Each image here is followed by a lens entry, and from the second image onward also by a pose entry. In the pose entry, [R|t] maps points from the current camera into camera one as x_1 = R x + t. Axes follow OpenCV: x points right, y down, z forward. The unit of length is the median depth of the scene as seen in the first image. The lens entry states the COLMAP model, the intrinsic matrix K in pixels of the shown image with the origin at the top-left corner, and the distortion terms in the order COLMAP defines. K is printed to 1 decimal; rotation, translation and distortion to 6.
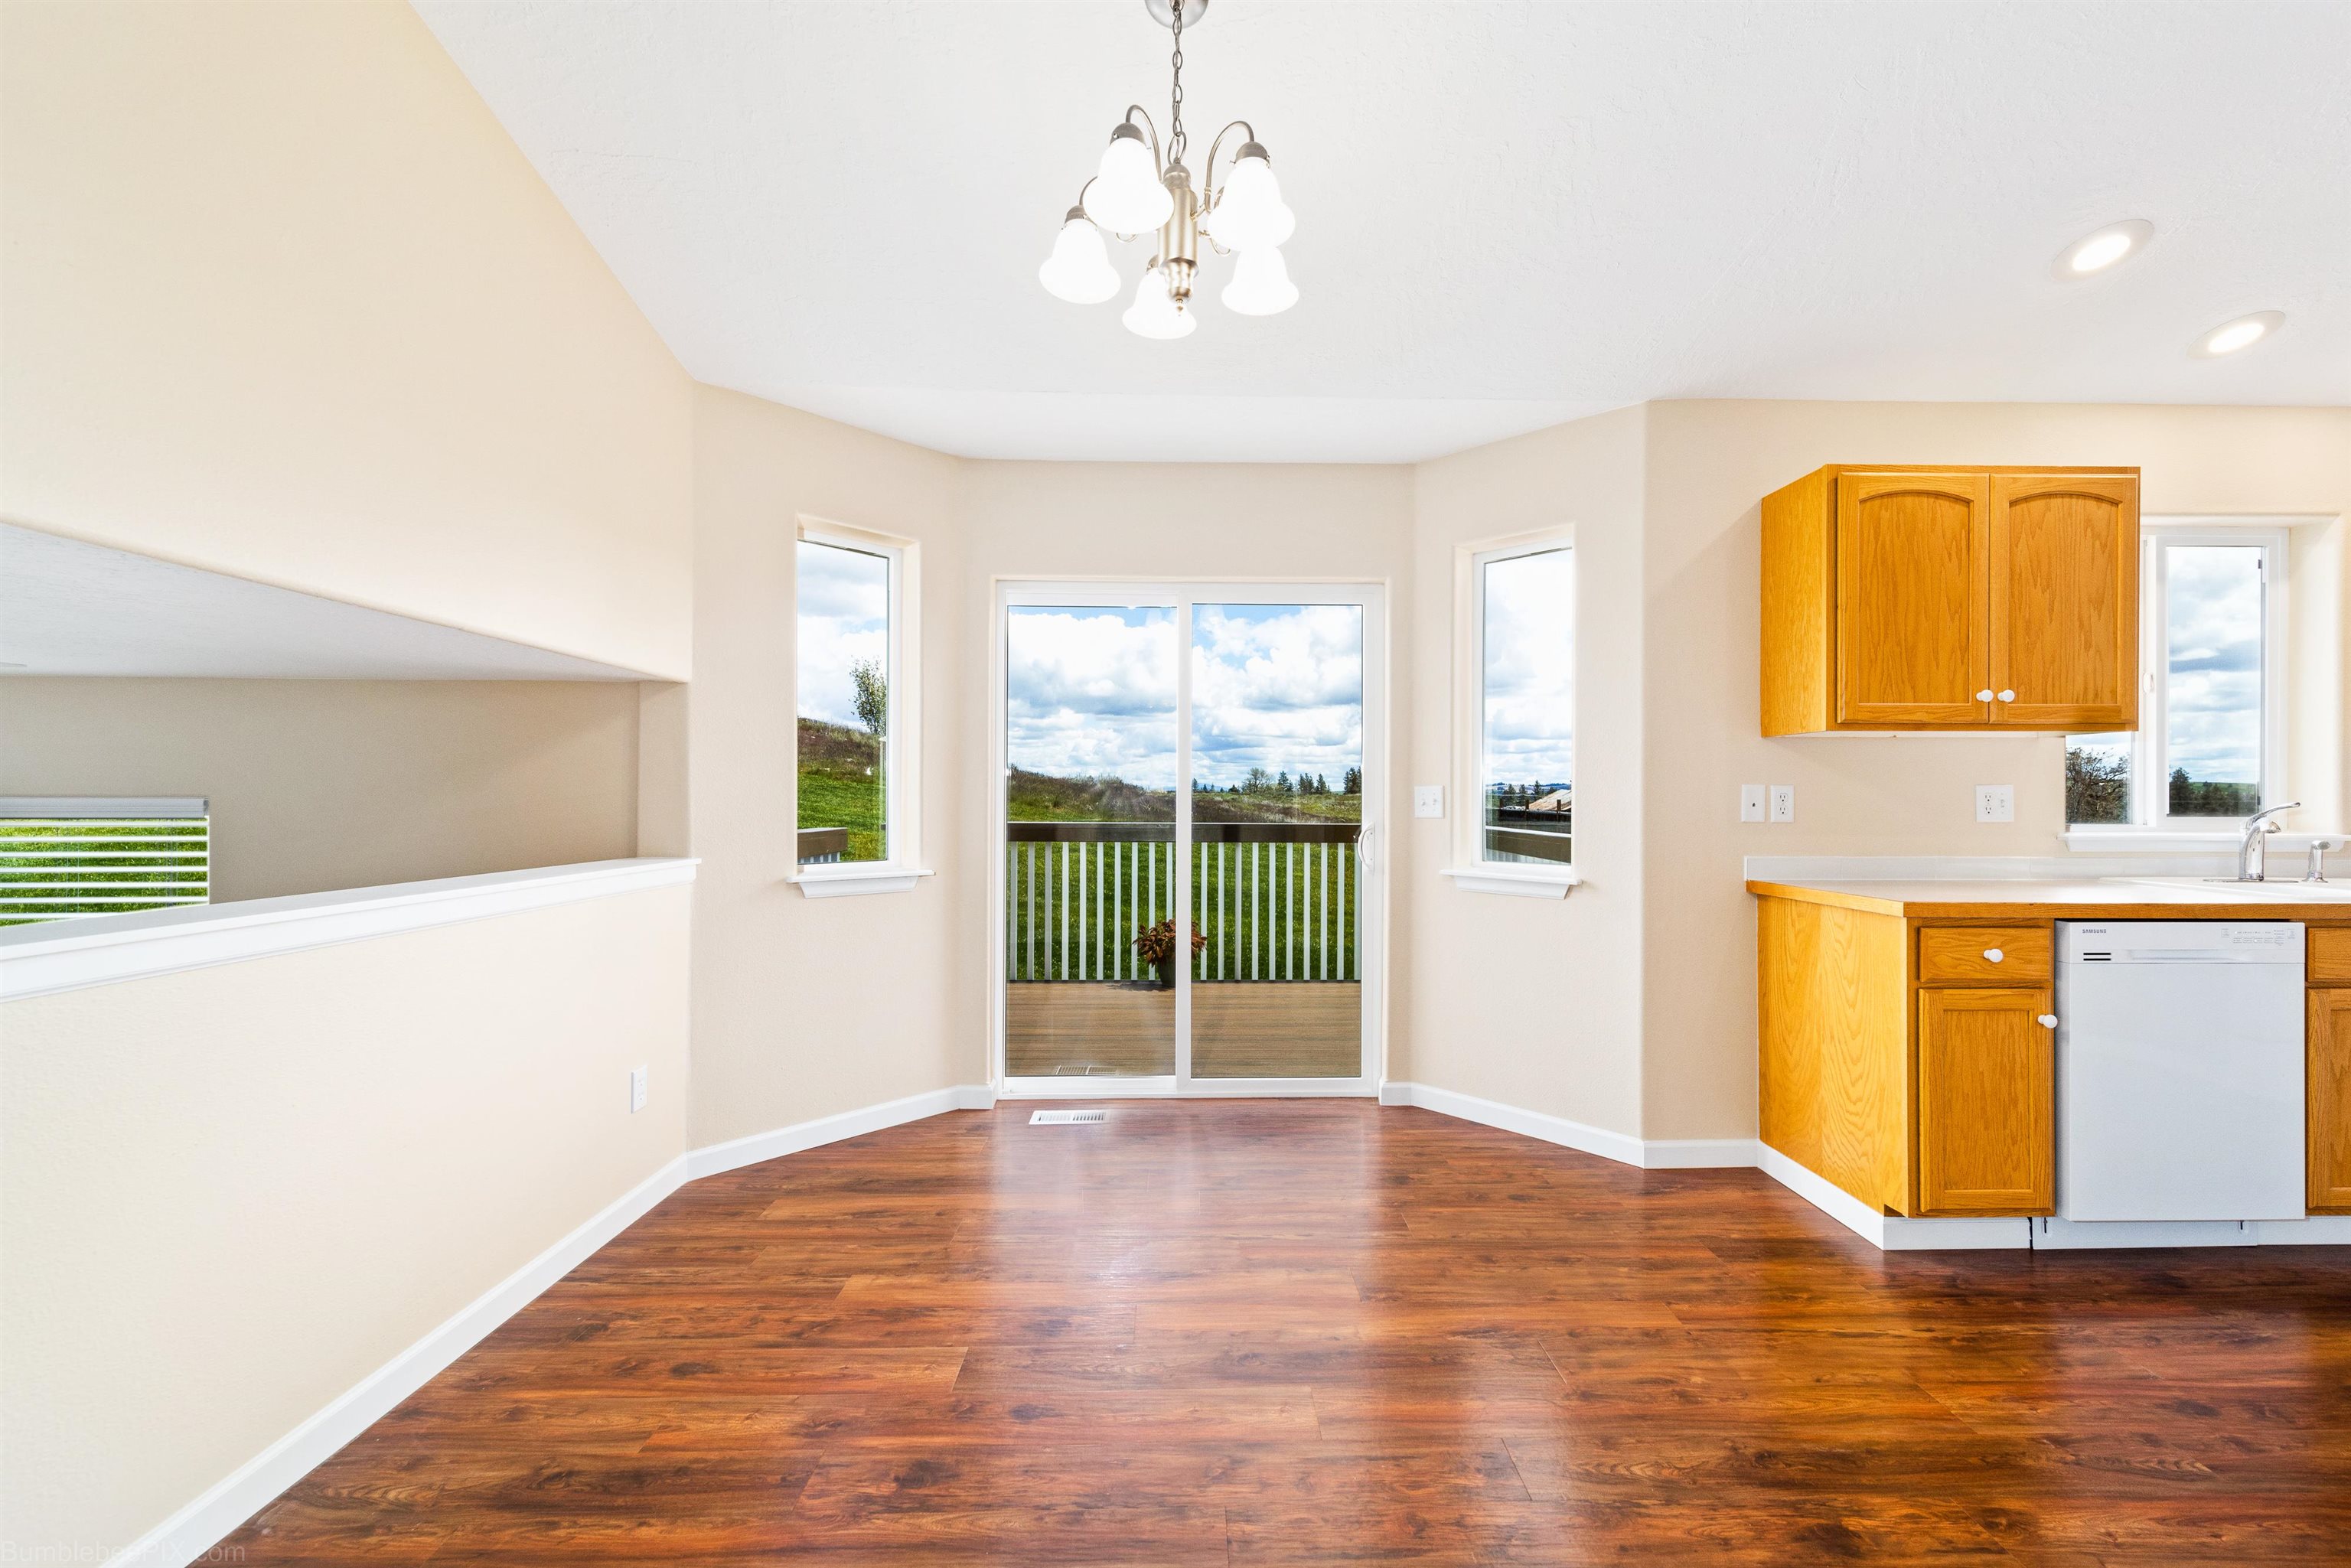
lens RADIAL K [[911.6, 0, 1183.6], [0, 911.6, 799.2], [0, 0, 1]] dist [-0.003169, -0.000033]
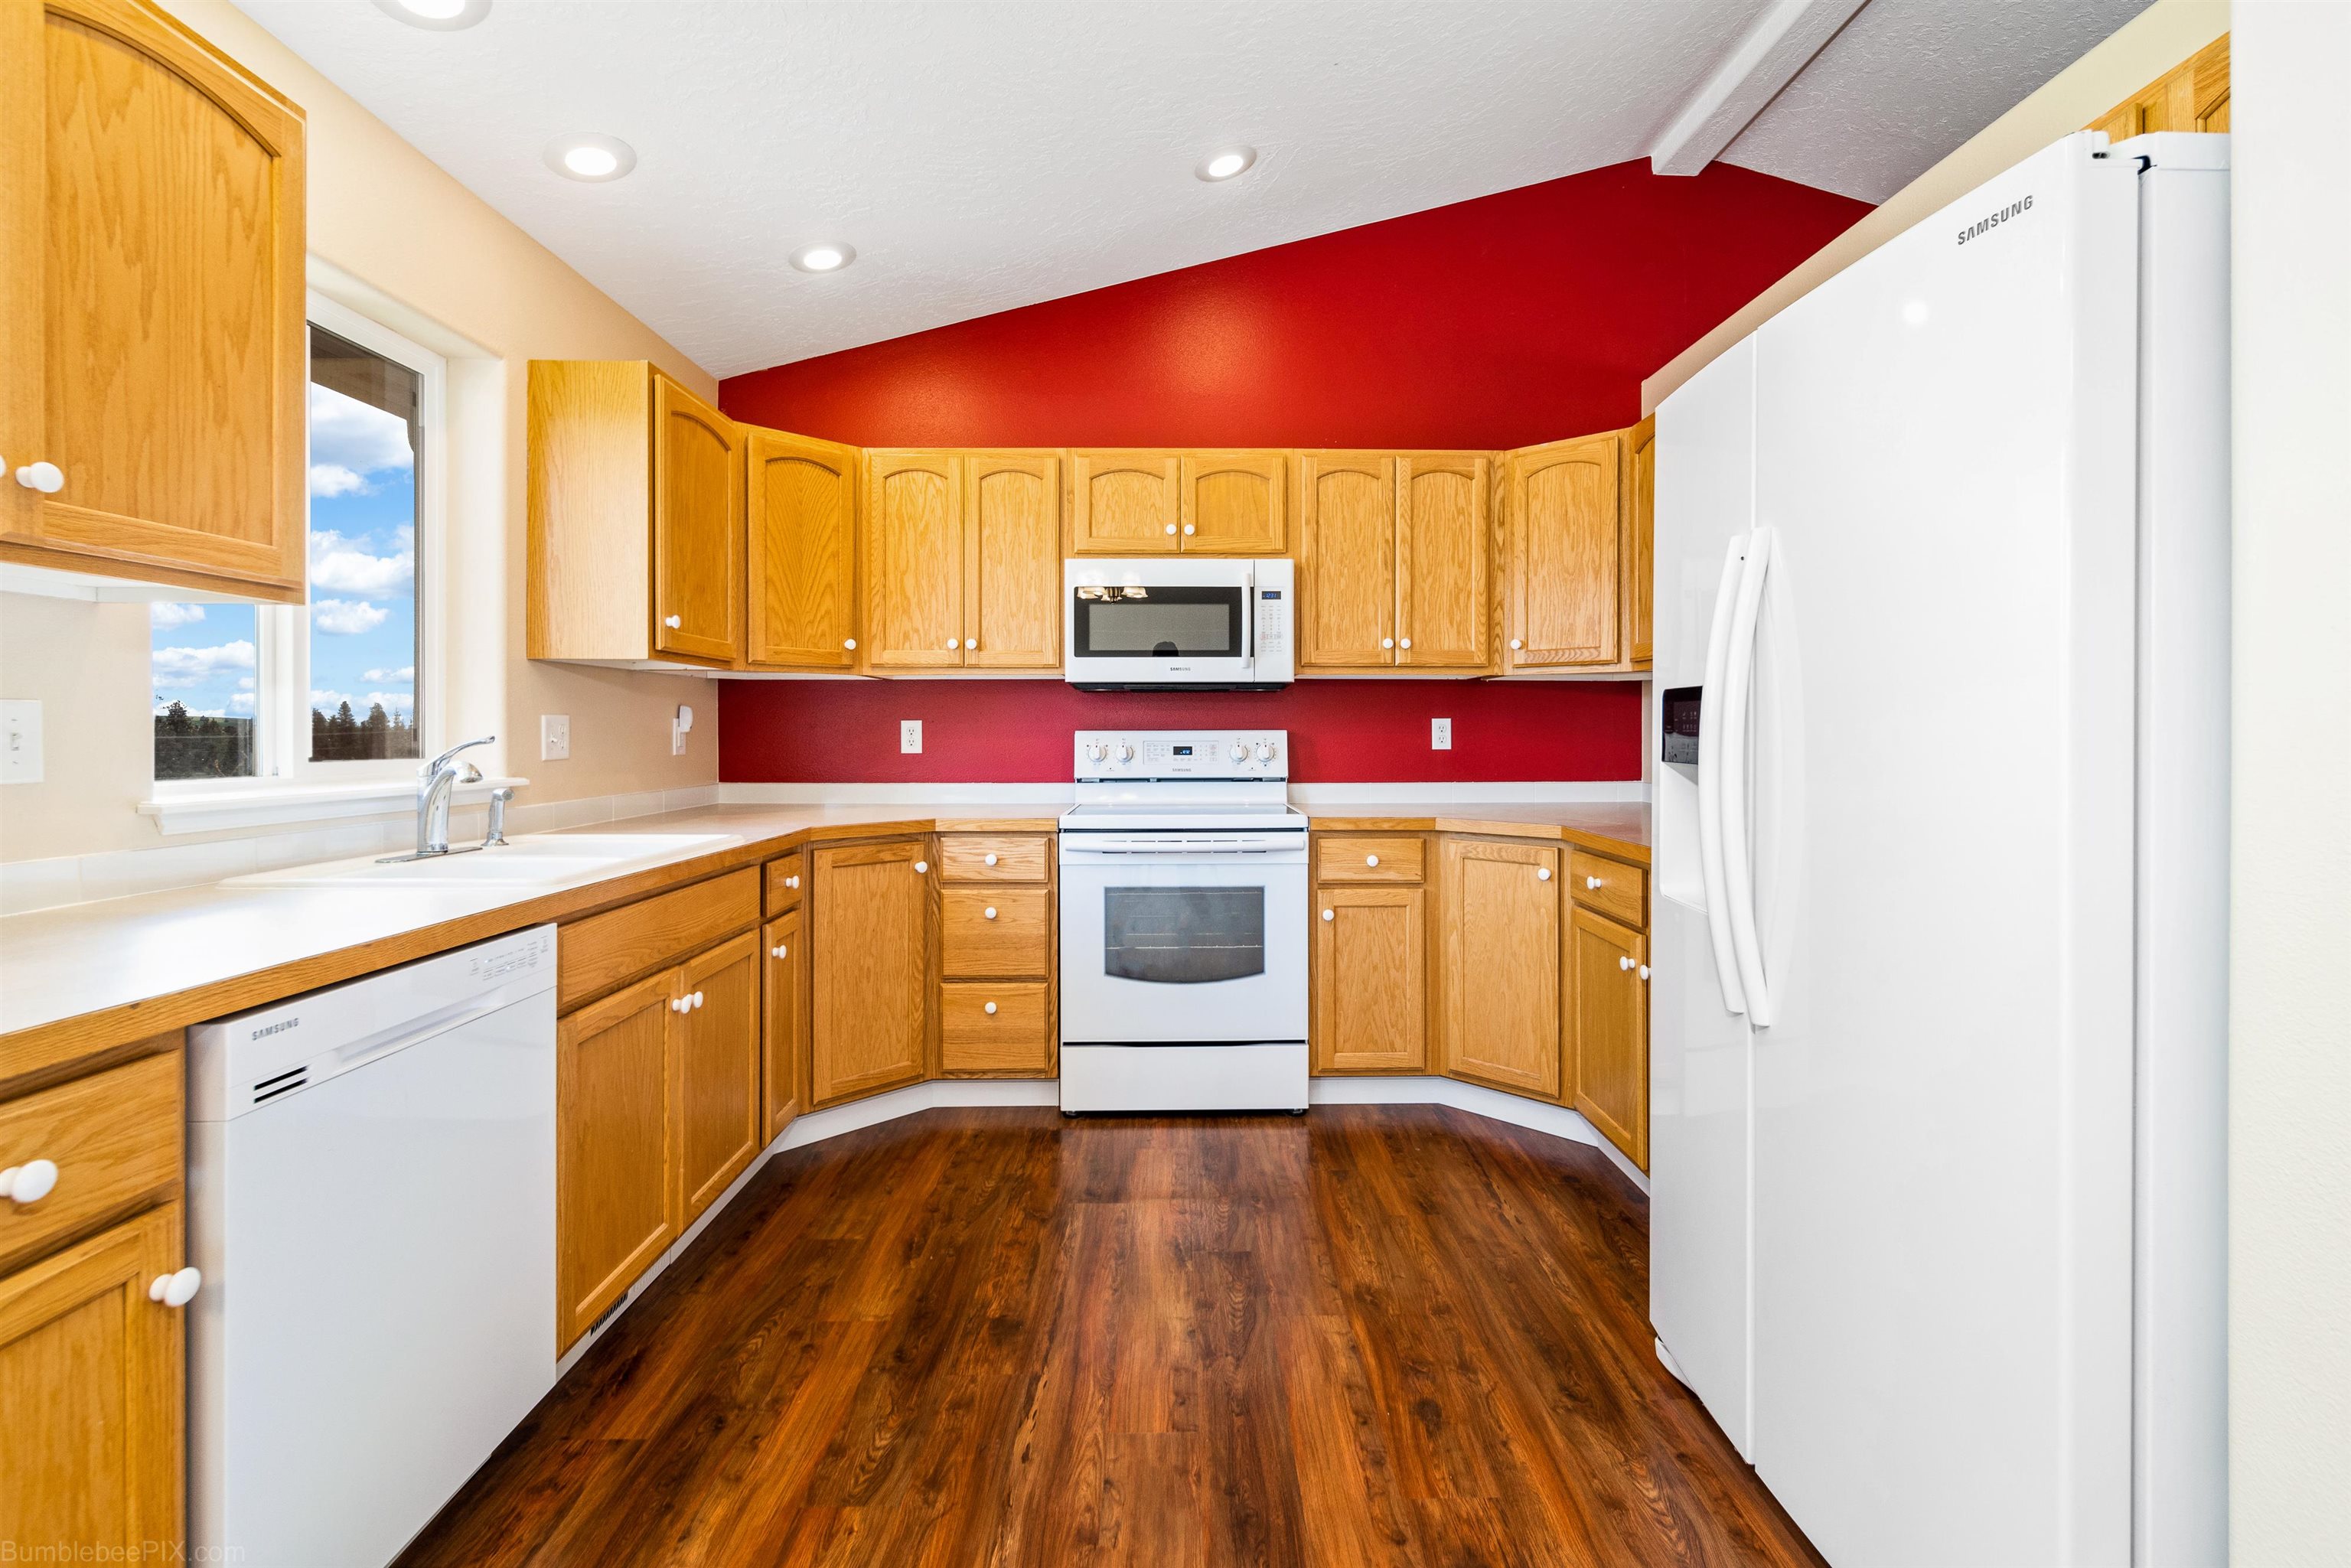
lens RADIAL K [[1072.1, 0, 1226.2], [0, 1072.1, 726.6], [0, 0, 1]] dist [0.004373, 0.000166]
pose [[-0.034747, 0.002939, 0.999392, 0.404141], [0.004115, 0.999988, -0.002798, 0.001214], [-0.999388, 0.004015, -0.034759, 0.485864]]
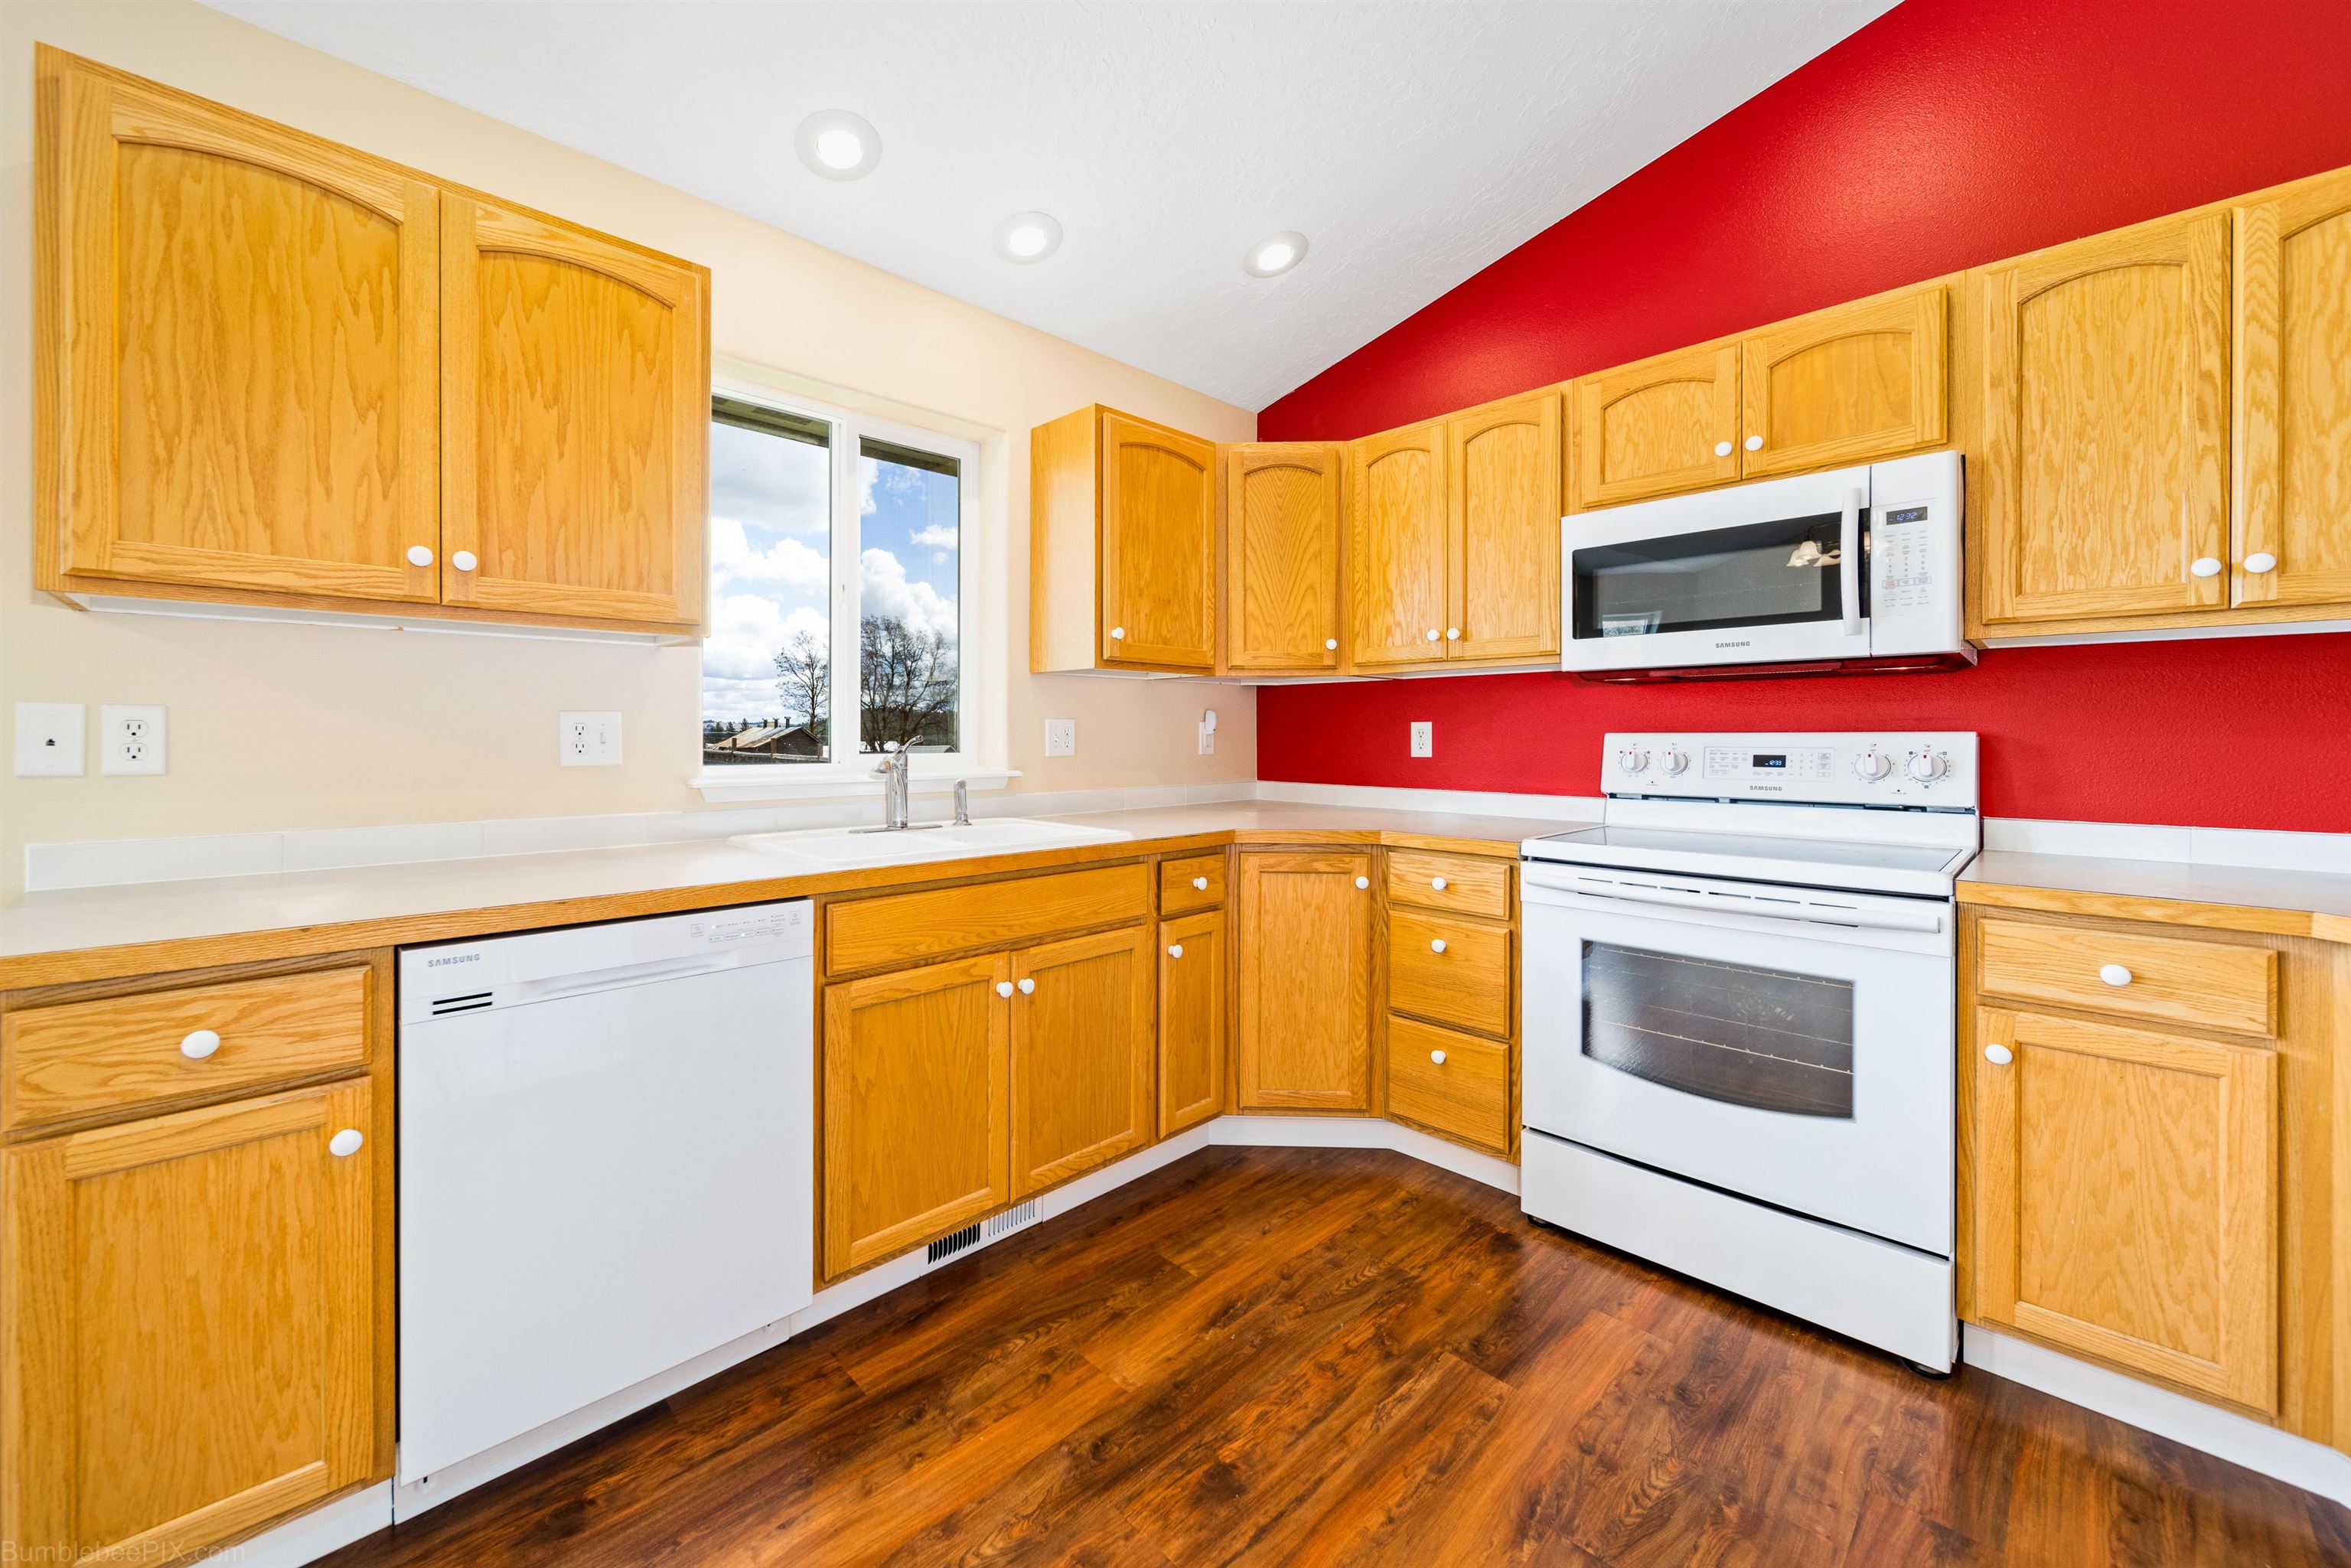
lens RADIAL K [[911.6, 0, 1101.5], [0, 911.6, 733.0], [0, 0, 1]] dist [-0.003169, -0.000033]
pose [[0.747265, 0.000527, 0.664526, 0.812770], [0.002385, 0.999991, -0.003476, 0.004448], [-0.664522, 0.004183, 0.747257, 0.261908]]
